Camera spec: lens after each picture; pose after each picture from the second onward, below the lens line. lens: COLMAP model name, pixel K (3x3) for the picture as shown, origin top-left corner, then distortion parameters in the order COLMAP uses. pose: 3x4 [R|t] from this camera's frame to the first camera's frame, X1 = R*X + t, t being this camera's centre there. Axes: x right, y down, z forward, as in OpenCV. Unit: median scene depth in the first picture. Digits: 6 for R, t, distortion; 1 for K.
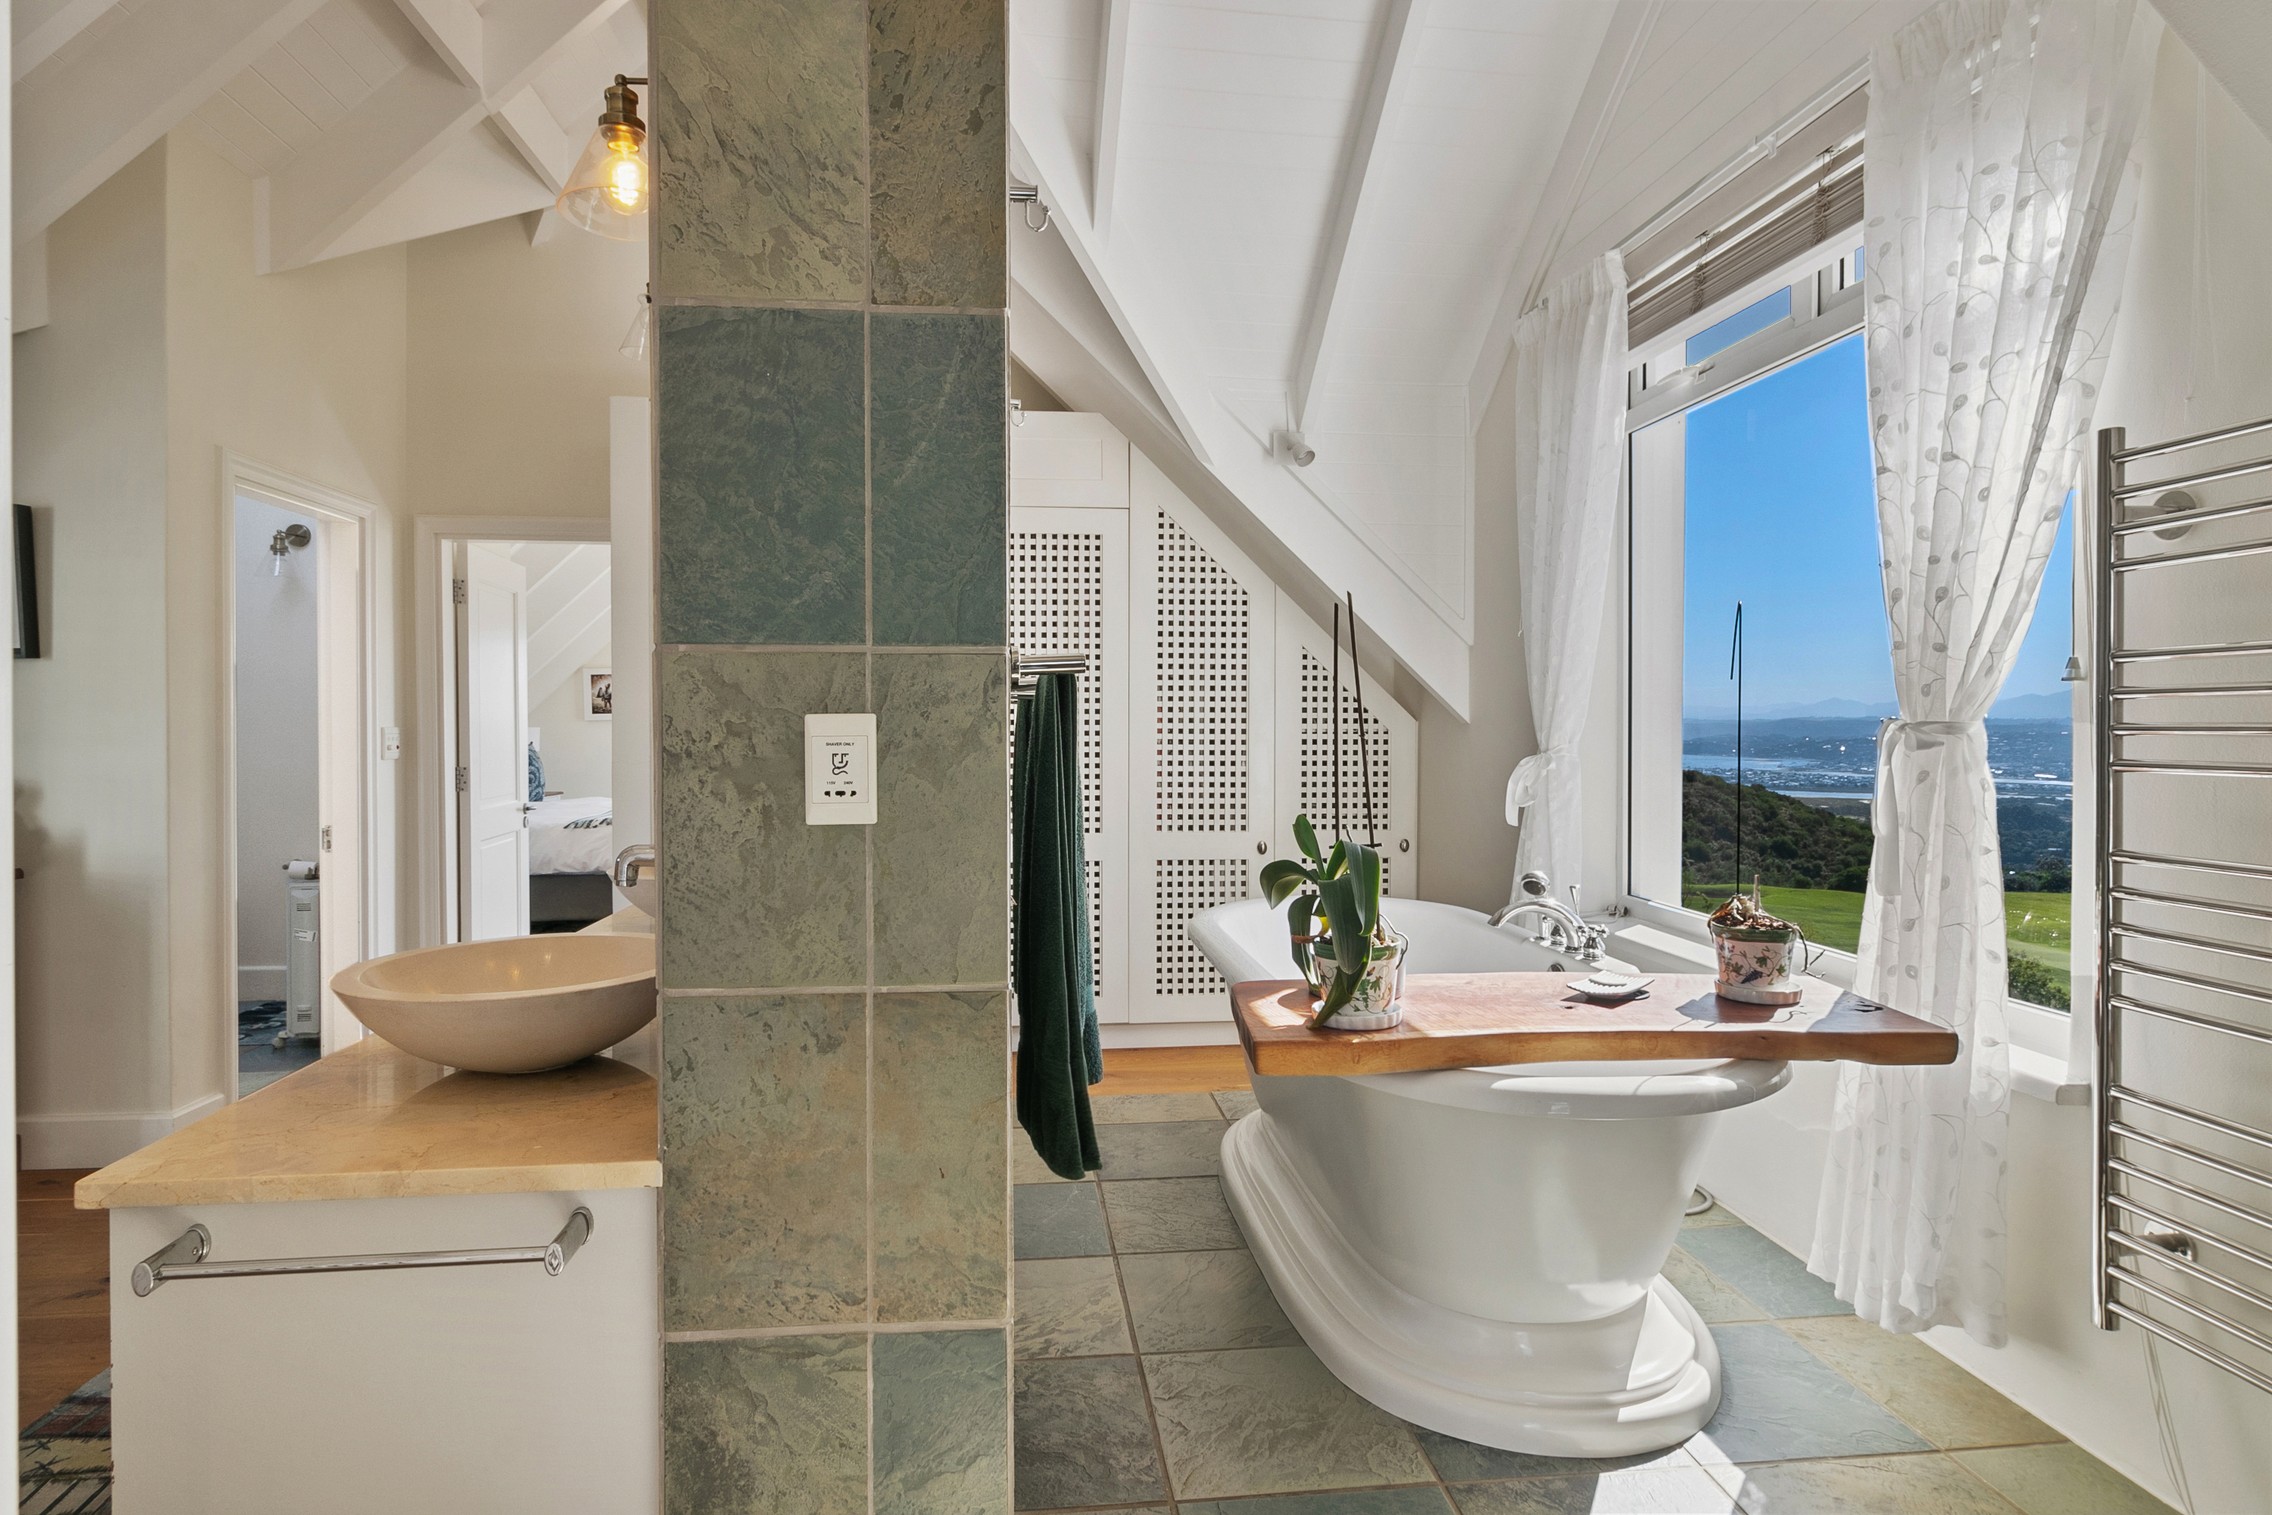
lens RADIAL K [[1192.4, 0, 1115.5], [0, 1192.4, 730.8], [0, 0, 1]] dist [-0.003491, -0.000322]
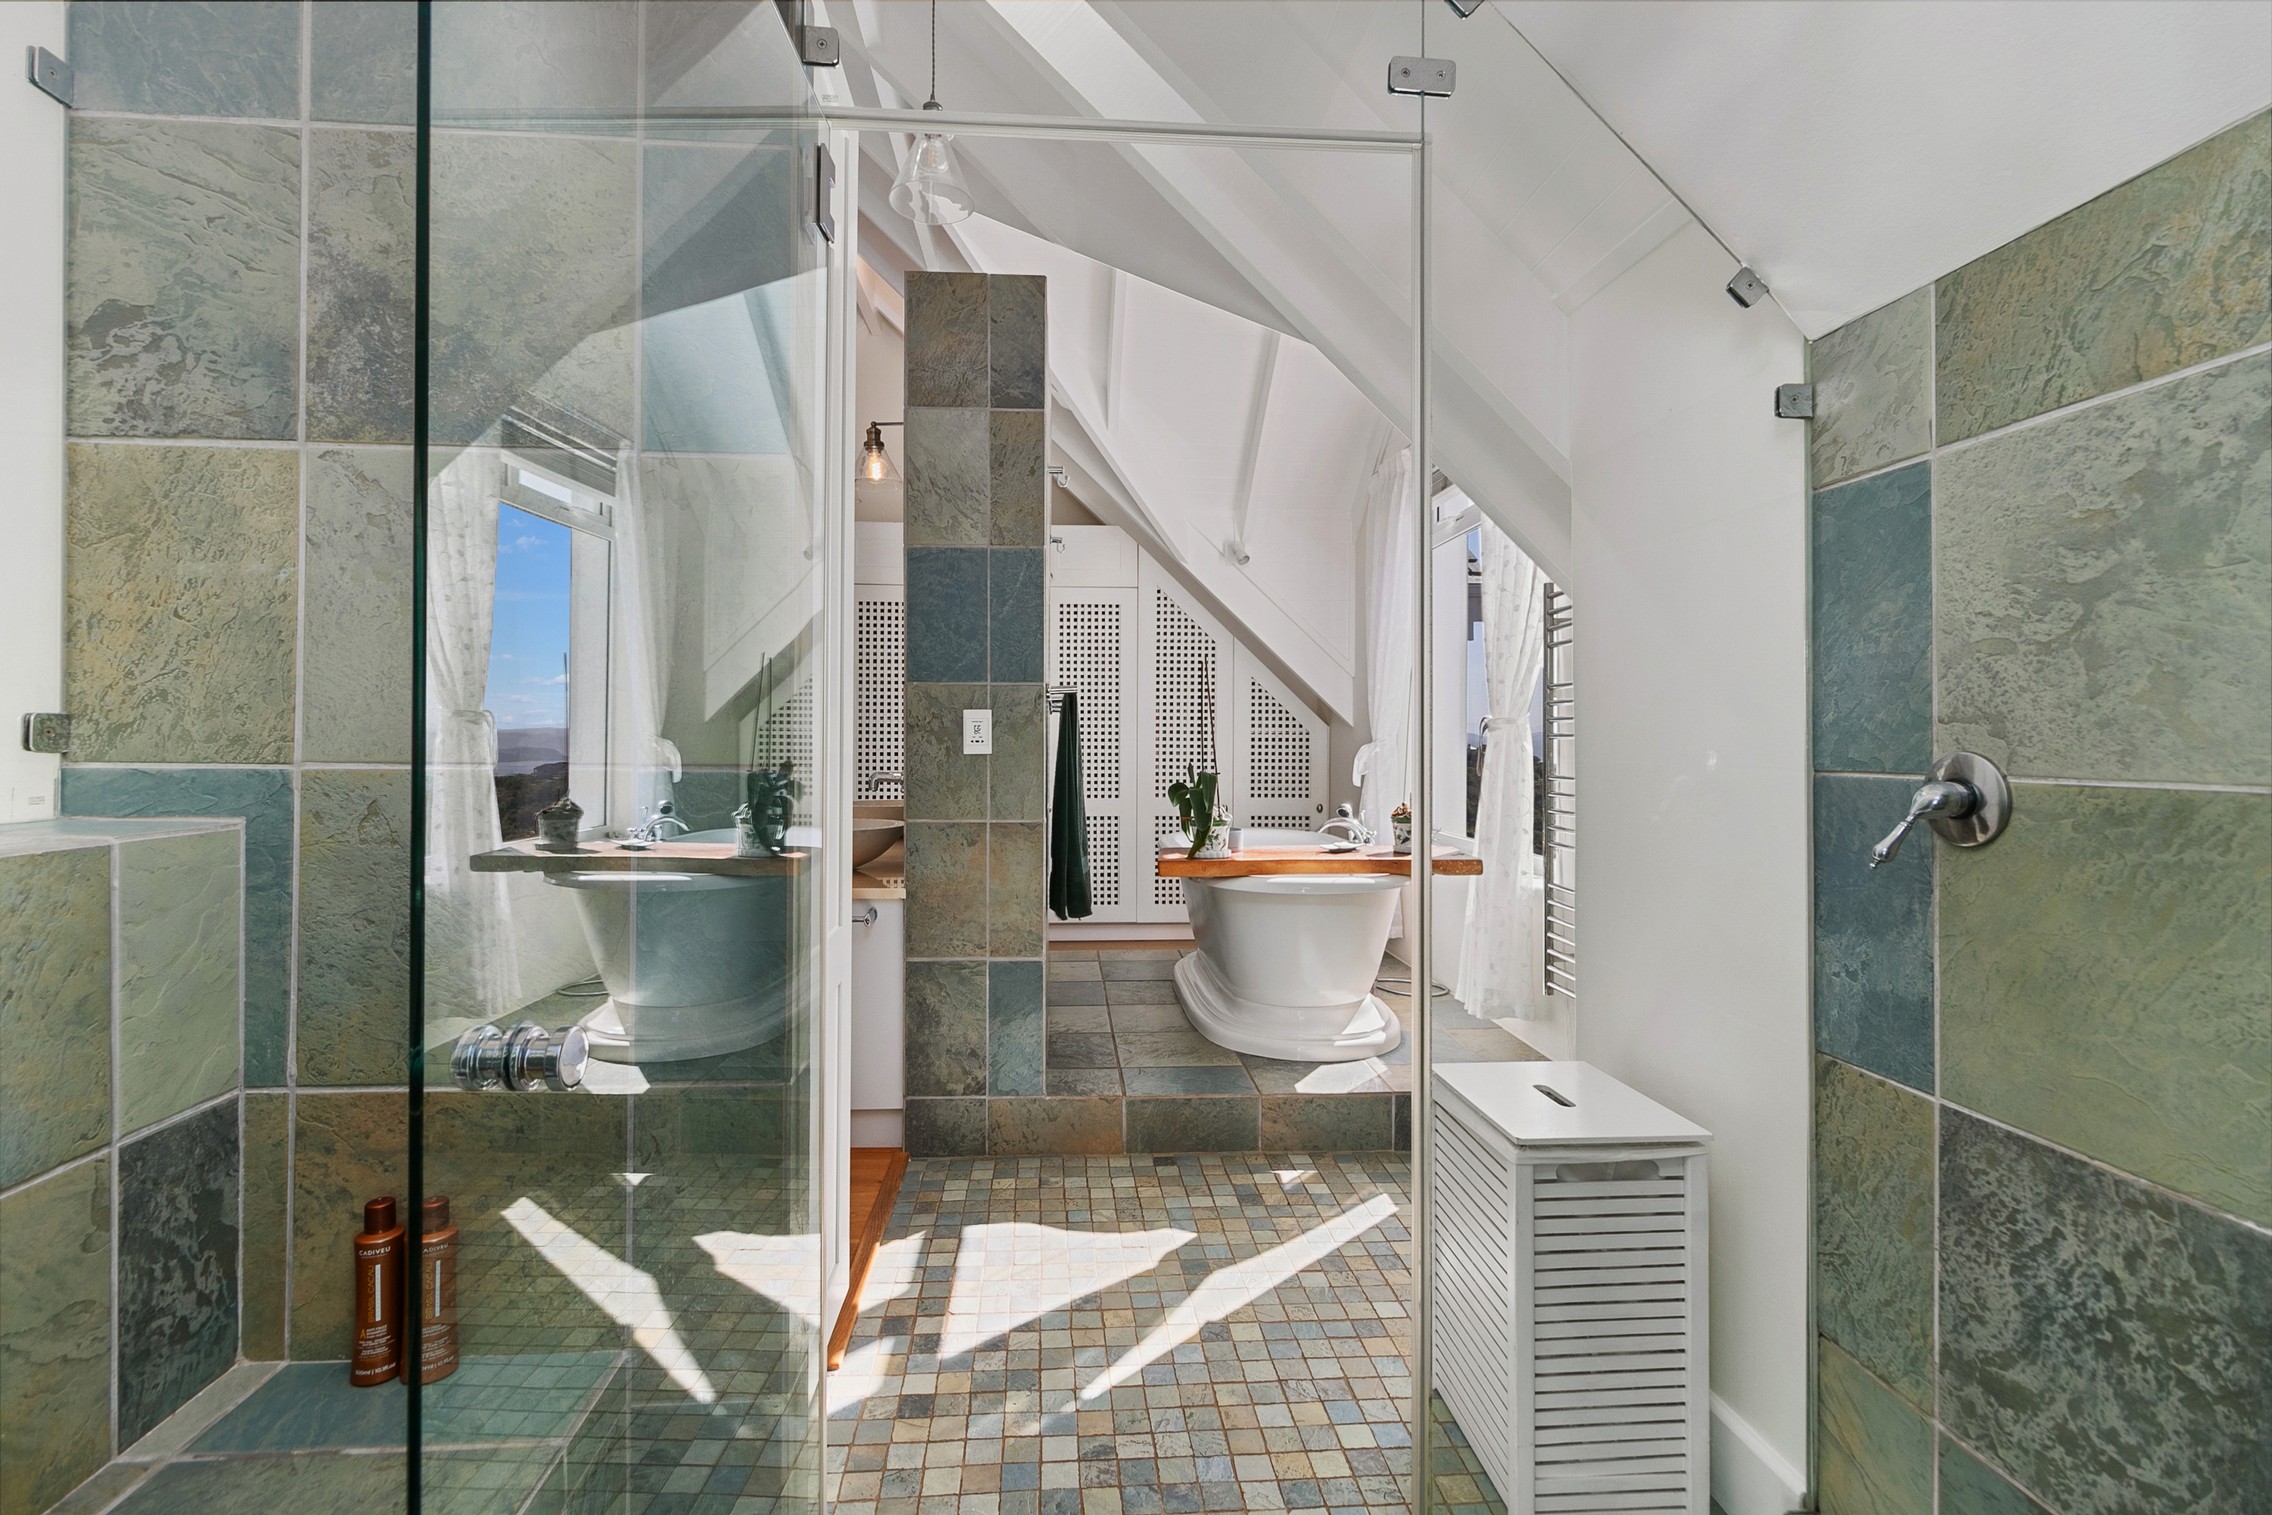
lens RADIAL K [[1053.8, 0, 1131.9], [0, 1053.8, 733.0], [0, 0, 1]] dist [-0.001336, 0.000444]
pose [[0.999433, 0.003223, -0.033528, 0.164509], [-0.003626, 0.999922, -0.011968, 0.059386], [0.033487, 0.012083, 0.999366, -1.179801]]
